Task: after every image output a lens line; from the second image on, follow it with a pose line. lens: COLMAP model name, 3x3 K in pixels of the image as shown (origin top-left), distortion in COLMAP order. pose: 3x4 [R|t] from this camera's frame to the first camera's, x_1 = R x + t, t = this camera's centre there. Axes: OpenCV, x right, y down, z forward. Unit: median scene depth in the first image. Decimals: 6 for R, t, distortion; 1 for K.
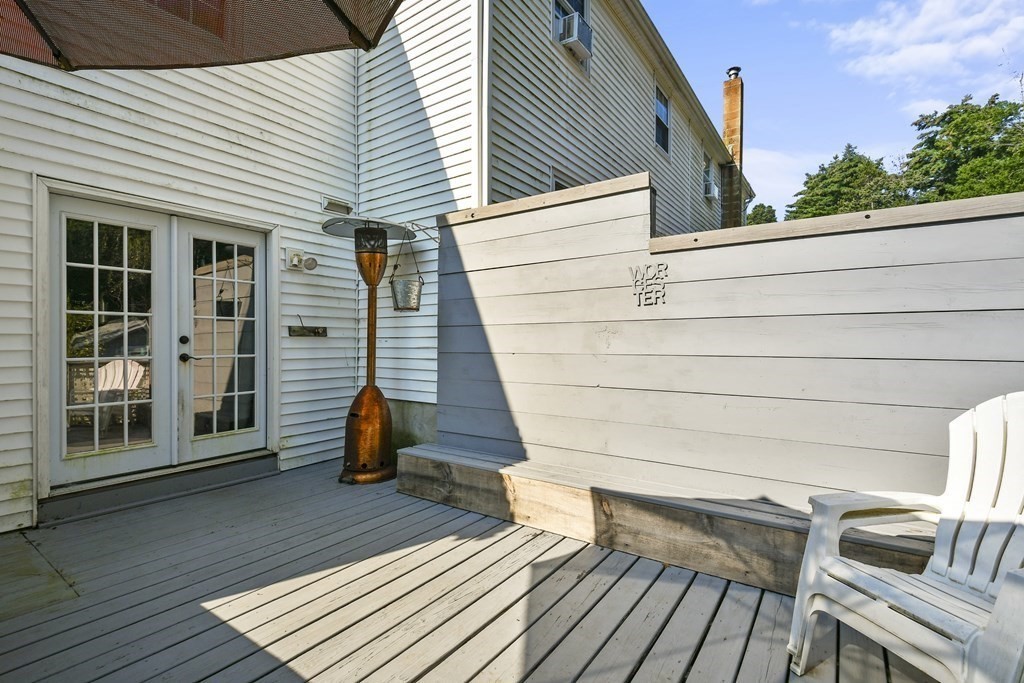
lens RADIAL K [[471.3, 0, 503.8], [0, 471.3, 340.2], [0, 0, 1]] dist [0.050846, -0.029914]
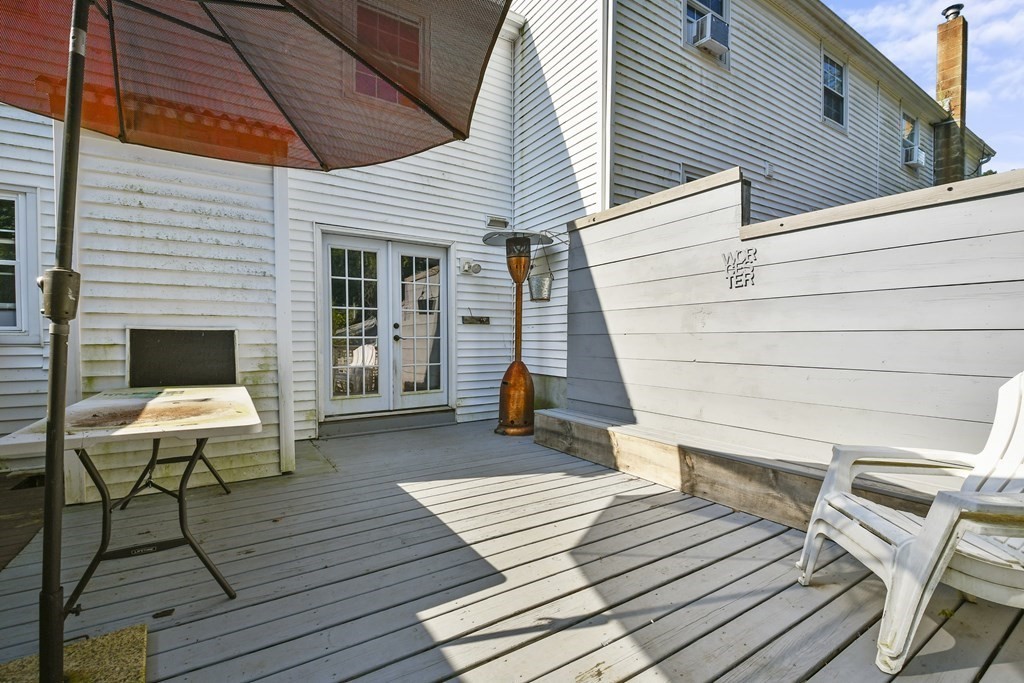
lens RADIAL K [[448.9, 0, 508.3], [0, 448.9, 344.3], [0, 0, 1]] dist [0.062088, -0.041041]
pose [[0.929541, 0.004727, -0.368689, 0.160847], [0.002368, 0.999821, 0.018788, 0.030990], [0.368711, -0.018337, 0.929363, -0.155283]]
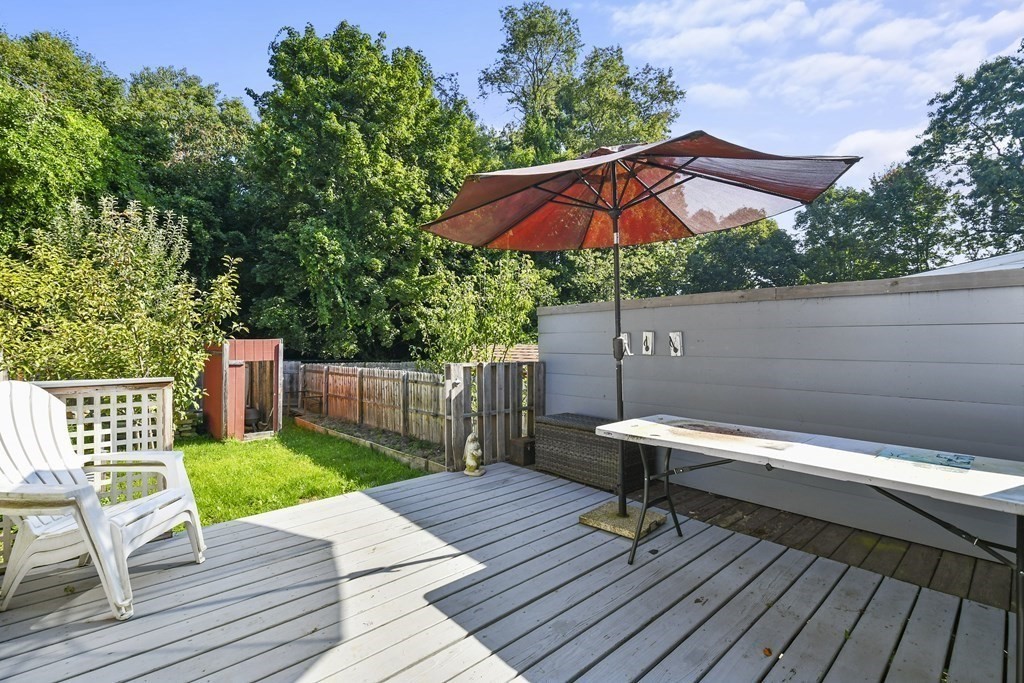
lens RADIAL K [[471.3, 0, 503.8], [0, 471.3, 340.2], [0, 0, 1]] dist [0.050846, -0.029914]
pose [[-0.971990, 0.001778, 0.235013, -0.294089], [-0.001783, 0.999887, -0.014938, -0.002175], [-0.235013, -0.014938, -0.971877, 0.930917]]
